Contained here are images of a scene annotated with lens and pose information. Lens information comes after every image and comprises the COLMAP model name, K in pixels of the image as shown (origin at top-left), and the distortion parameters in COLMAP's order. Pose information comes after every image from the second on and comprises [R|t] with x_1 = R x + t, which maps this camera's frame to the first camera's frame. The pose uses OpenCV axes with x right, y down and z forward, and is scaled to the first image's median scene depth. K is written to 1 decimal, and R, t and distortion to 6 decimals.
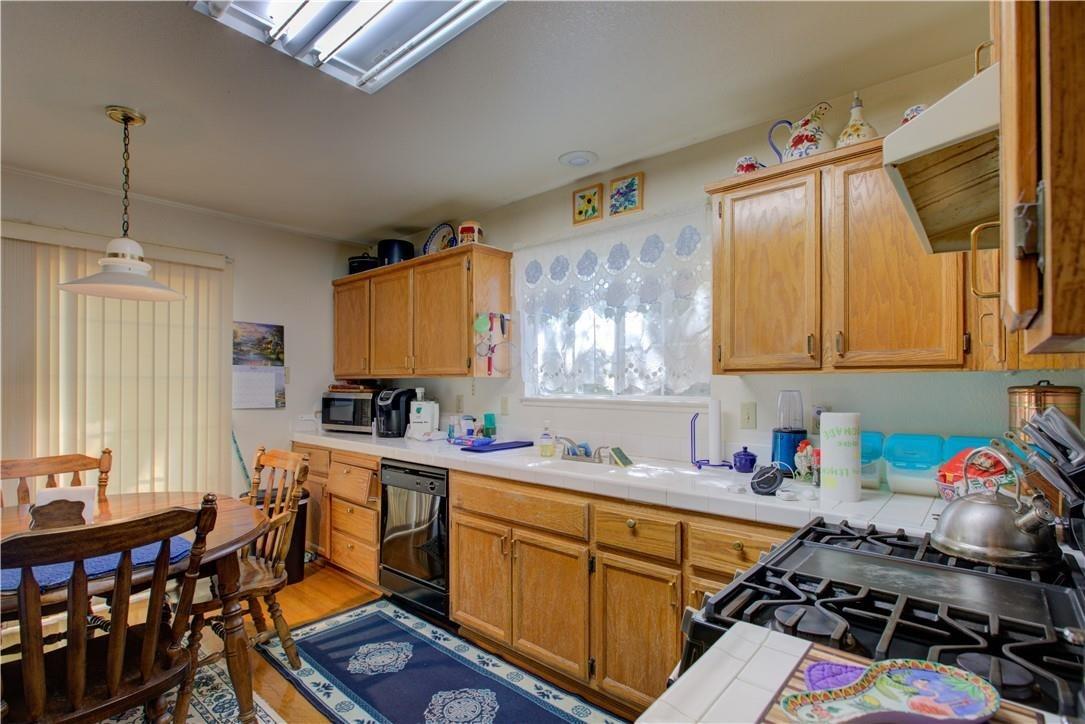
lens RADIAL K [[511.2, 0, 549.4], [0, 511.2, 383.4], [0, 0, 1]] dist [-0.000097, 0.000196]
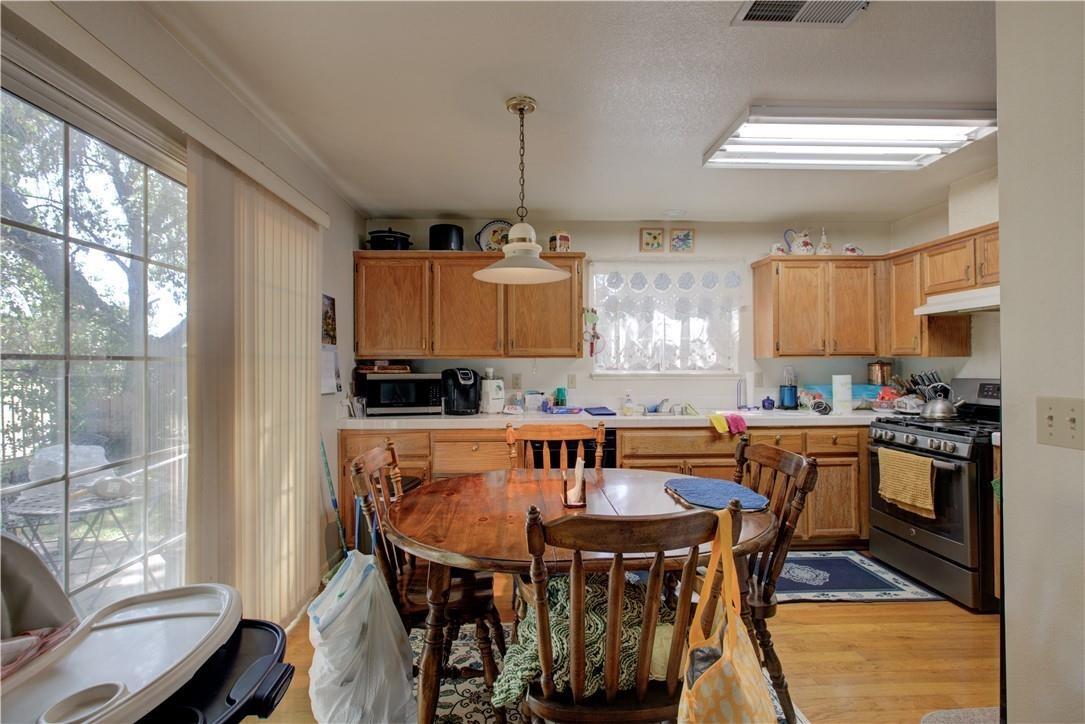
lens RADIAL K [[503.4, 0, 538.8], [0, 503.4, 369.7], [0, 0, 1]] dist [0.000342, 0.000705]
pose [[0.732480, -0.009504, 0.680722, -1.126547], [0.004239, 0.999947, 0.009400, 0.004119], [-0.680775, -0.004000, 0.732482, 0.170441]]
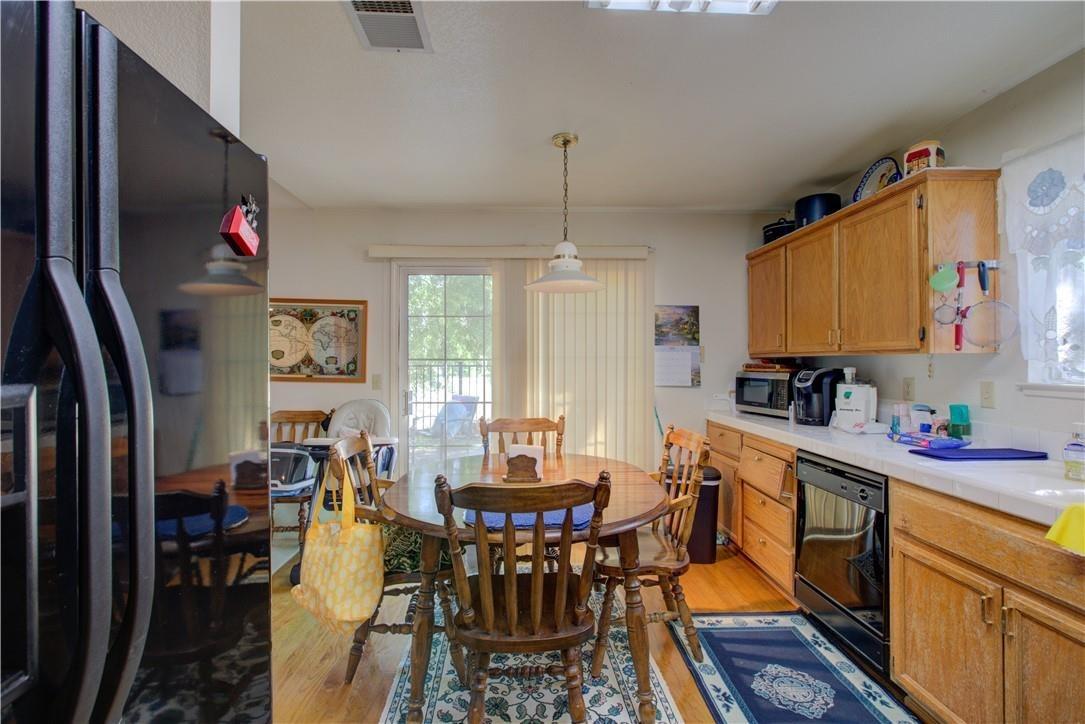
lens RADIAL K [[501.6, 0, 540.2], [0, 501.6, 359.5], [0, 0, 1]] dist [-0.010351, 0.004961]
pose [[0.683357, -0.005605, -0.730062, -0.009015], [0.002320, 0.999982, -0.005506, -0.001261], [0.730080, 0.002068, 0.683358, 0.114507]]
